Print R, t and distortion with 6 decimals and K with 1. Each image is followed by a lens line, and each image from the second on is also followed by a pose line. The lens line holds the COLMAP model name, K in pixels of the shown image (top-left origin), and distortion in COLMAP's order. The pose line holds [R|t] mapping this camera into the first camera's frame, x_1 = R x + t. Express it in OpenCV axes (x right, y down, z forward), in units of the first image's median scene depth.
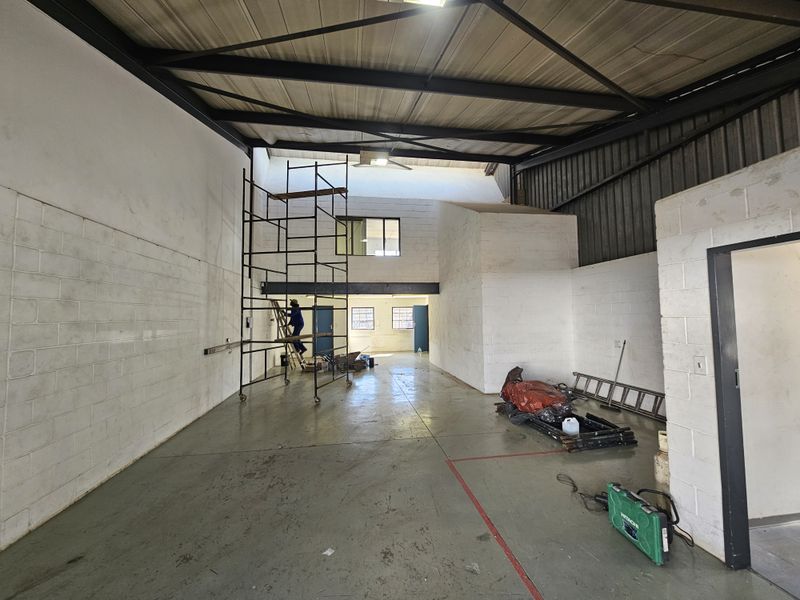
lens RADIAL K [[323.3, 0, 395.3], [0, 323.3, 297.7], [0, 0, 1]] dist [0.000044, 0.000114]
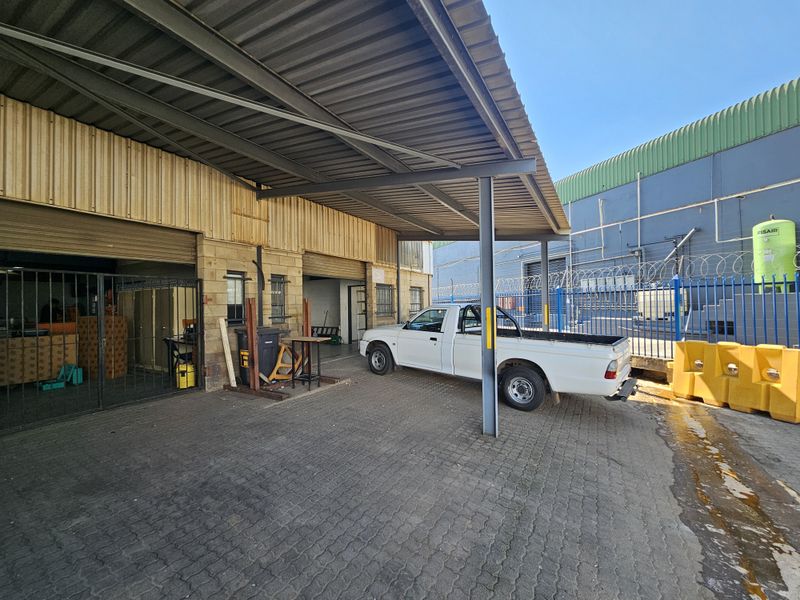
lens RADIAL K [[323.3, 0, 395.3], [0, 323.3, 297.7], [0, 0, 1]] dist [0.000044, 0.000114]
pose [[0.642732, 0.015917, 0.765926, -0.981906], [-0.039175, 0.999159, 0.012110, -0.018971], [-0.765089, -0.037788, 0.642815, -1.139374]]
